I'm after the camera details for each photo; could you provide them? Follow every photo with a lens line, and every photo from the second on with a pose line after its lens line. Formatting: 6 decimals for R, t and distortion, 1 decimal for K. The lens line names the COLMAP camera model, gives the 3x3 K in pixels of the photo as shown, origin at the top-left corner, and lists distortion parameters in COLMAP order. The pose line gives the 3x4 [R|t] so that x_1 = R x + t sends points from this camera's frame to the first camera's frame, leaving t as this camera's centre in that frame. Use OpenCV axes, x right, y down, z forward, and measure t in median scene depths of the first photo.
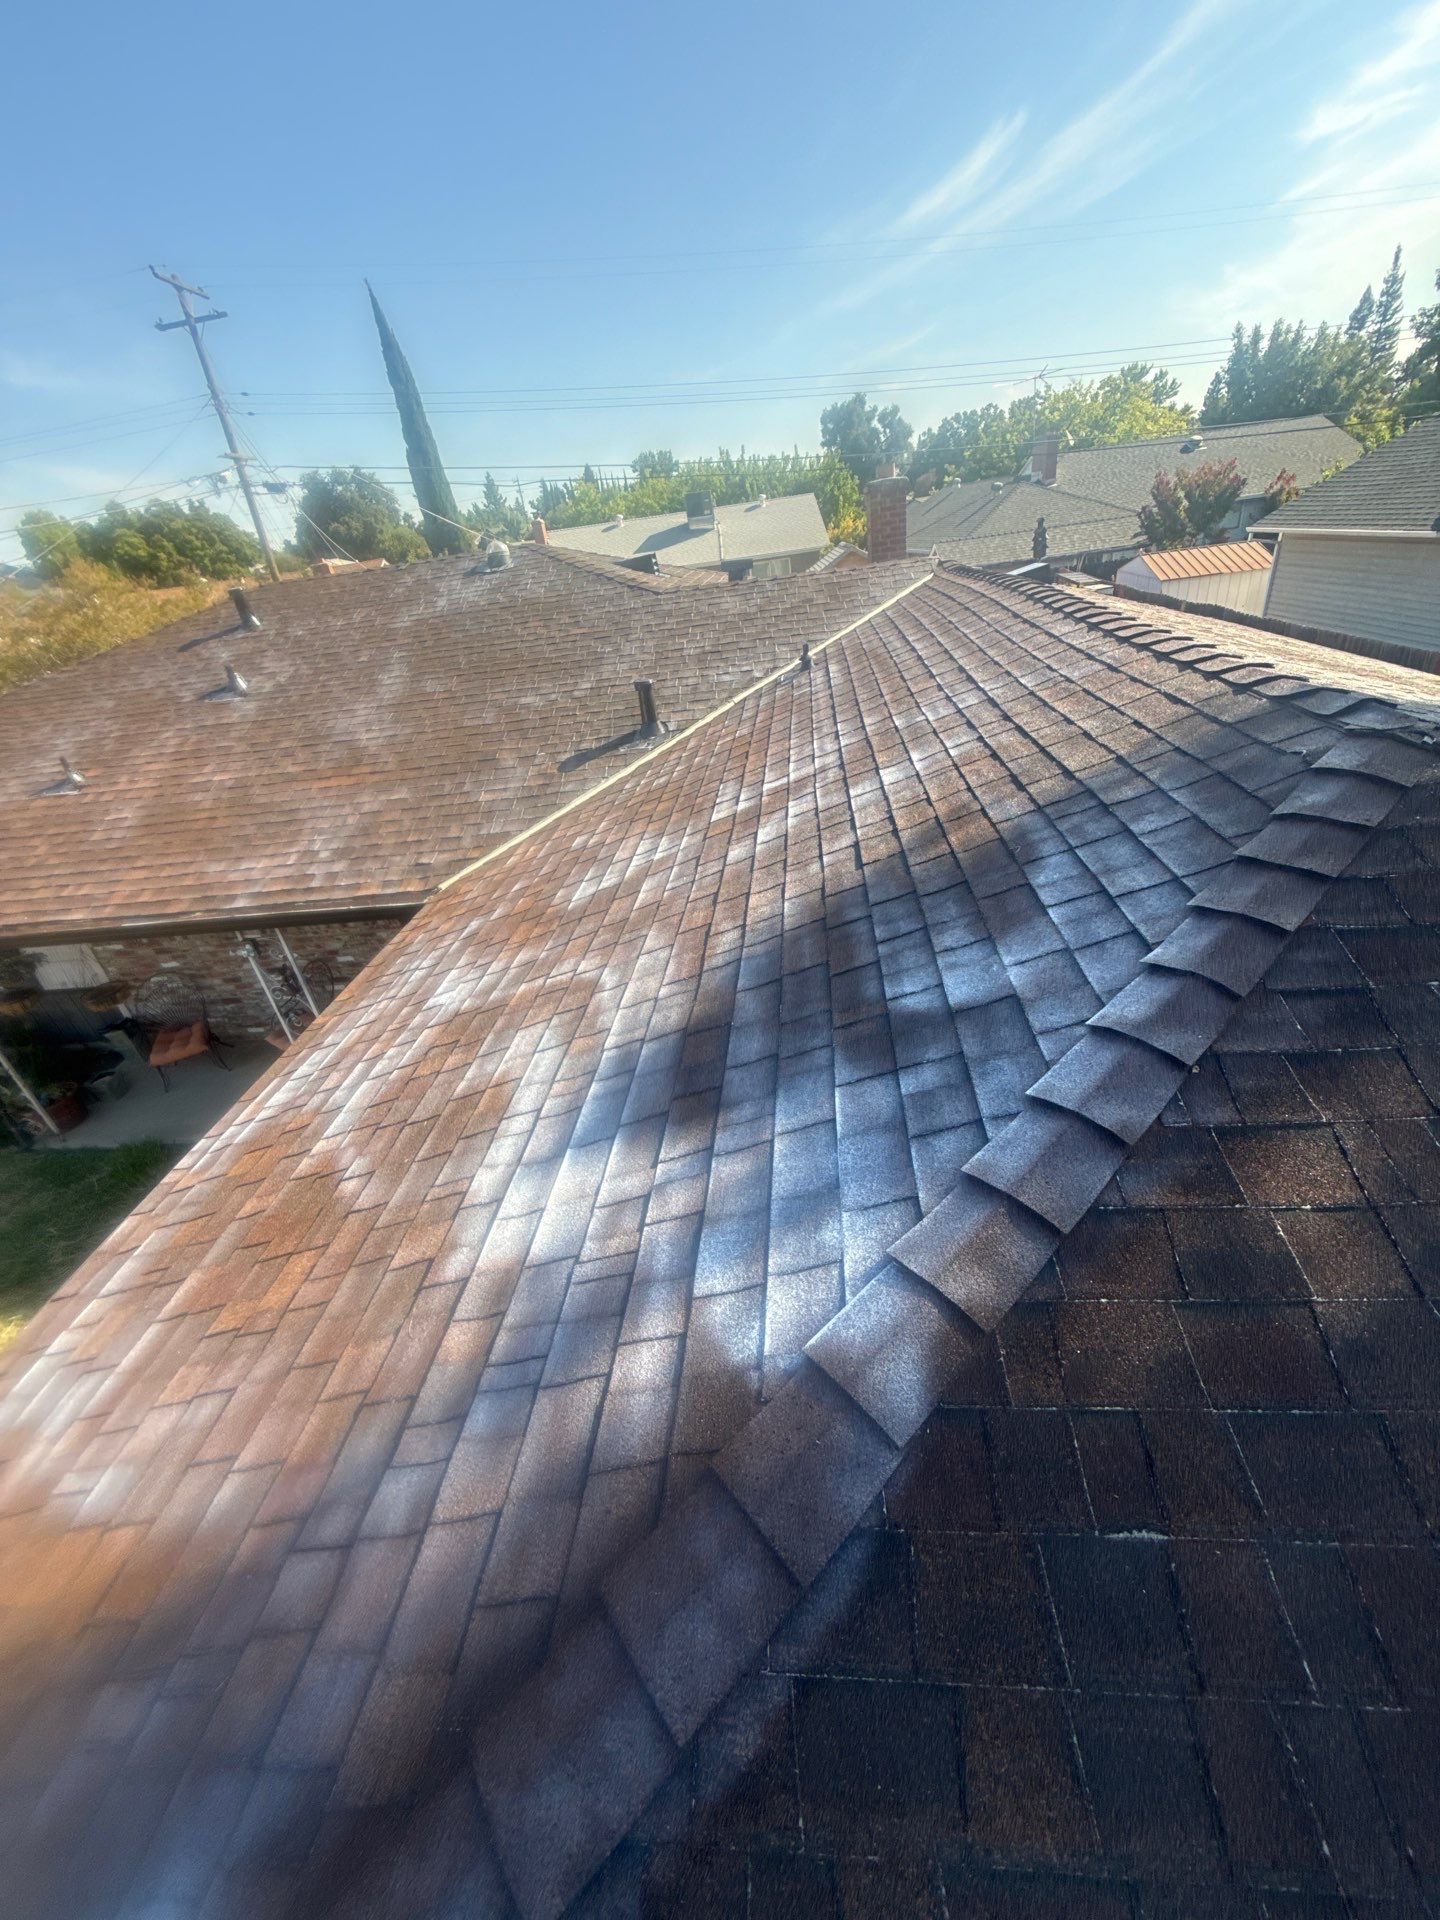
lens RADIAL K [[773.2, 0, 716.2], [0, 773.2, 962.6], [0, 0, 1]] dist [-0.001001, -0.000364]
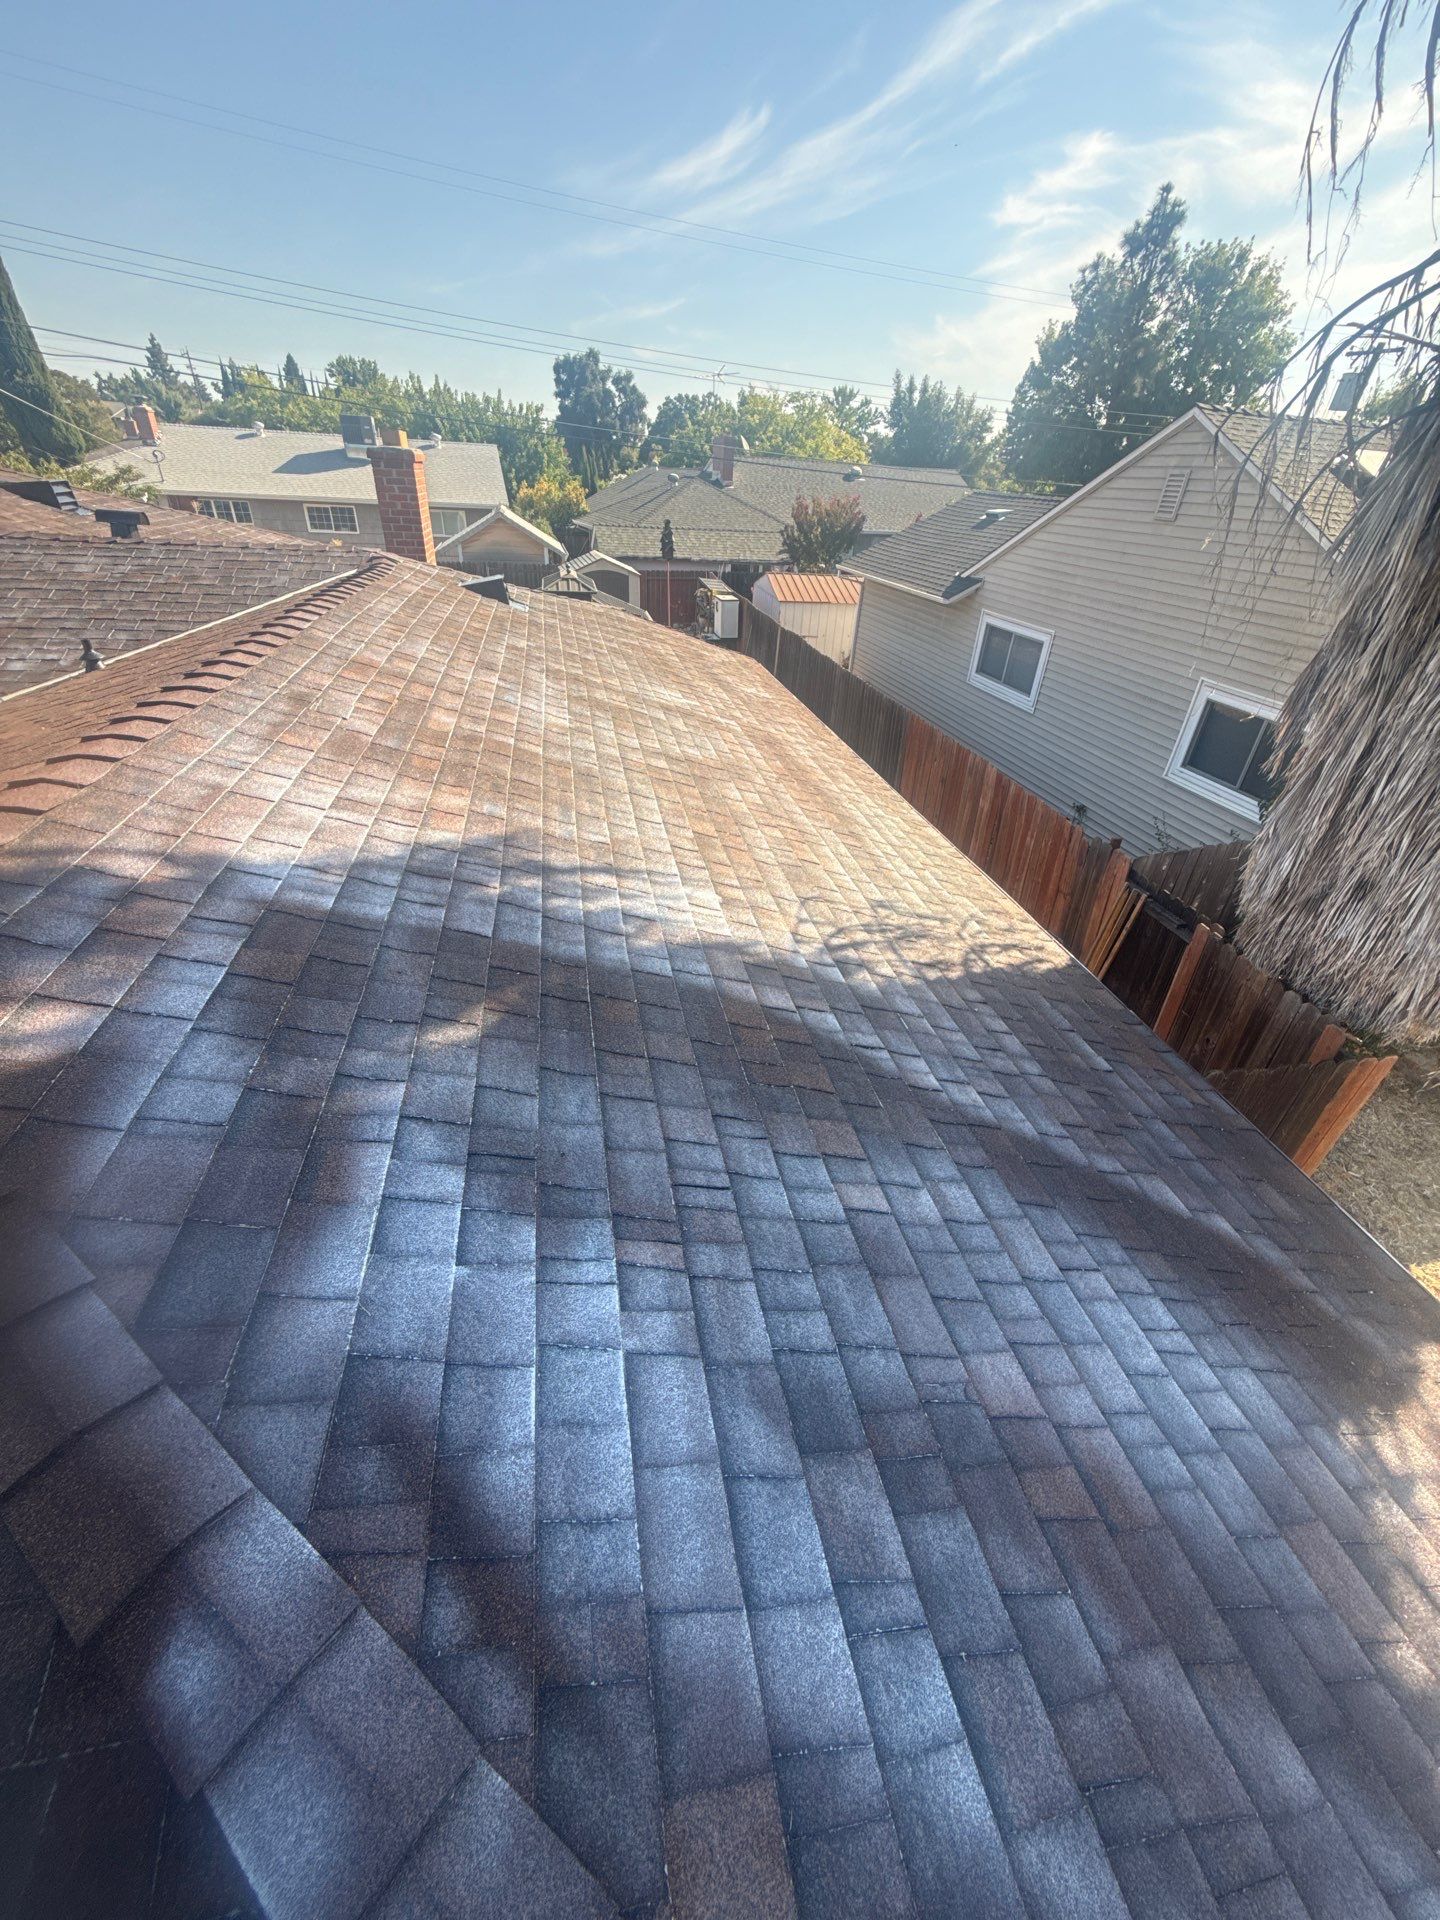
lens RADIAL K [[773.2, 0, 729.8], [0, 773.2, 961.4], [0, 0, 1]] dist [-0.001001, -0.000364]
pose [[0.945587, -0.001590, 0.325365, 0.098428], [-0.010661, 0.999300, 0.035867, -0.023641], [-0.325194, -0.037384, 0.944908, 0.004197]]
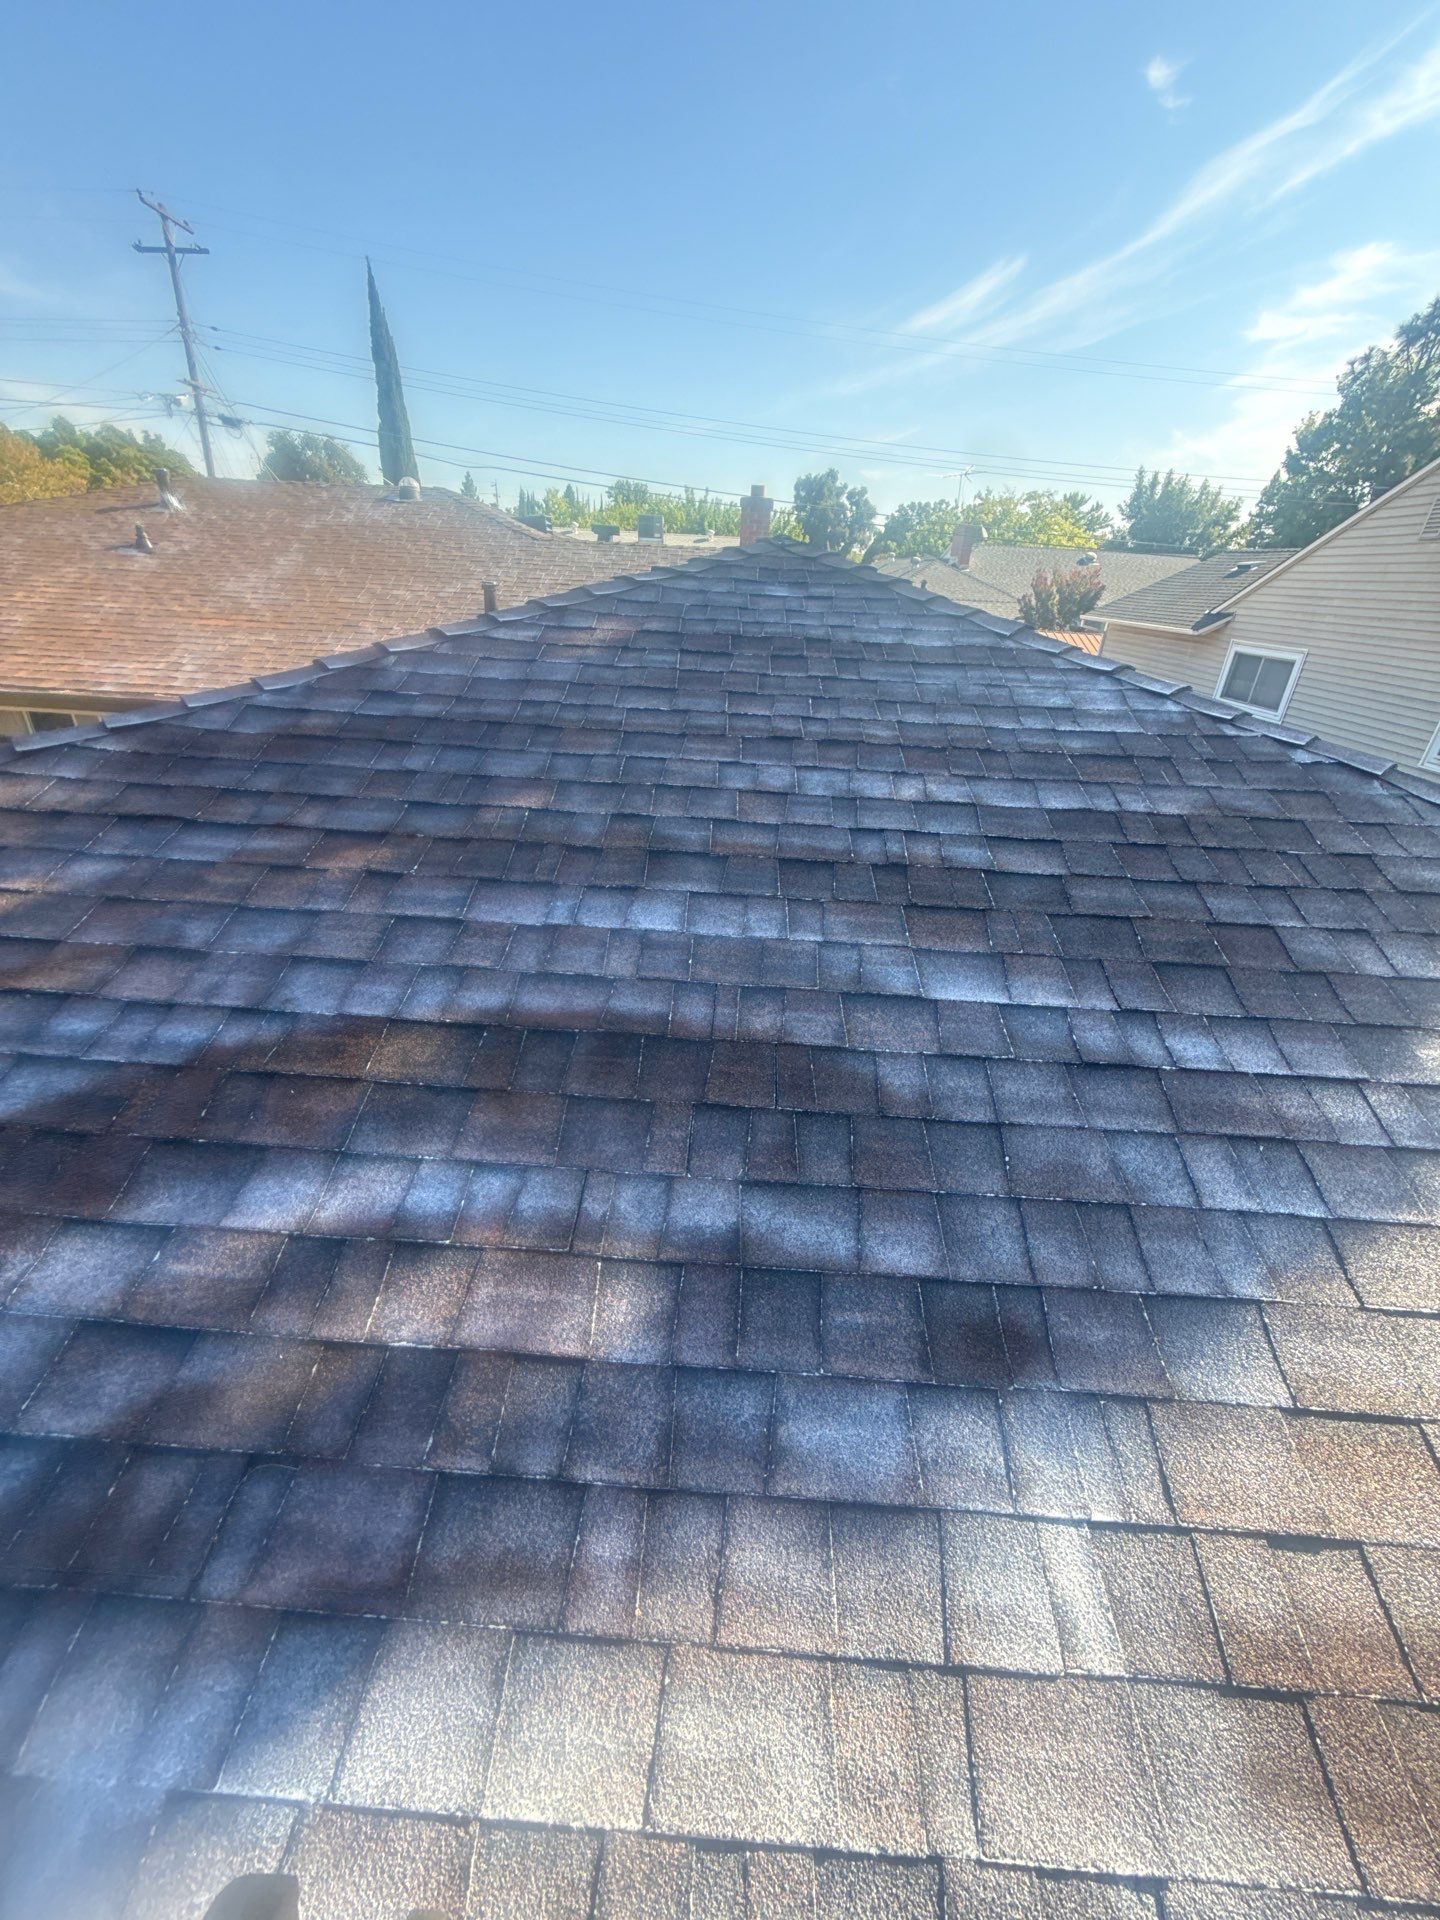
lens RADIAL K [[773.2, 0, 720.4], [0, 773.2, 968.5], [0, 0, 1]] dist [-0.001001, -0.000364]
pose [[0.985260, 0.135270, 0.104716, 0.045899], [-0.130691, 0.990189, -0.049447, 0.052923], [-0.110377, 0.035033, 0.993272, -0.049810]]
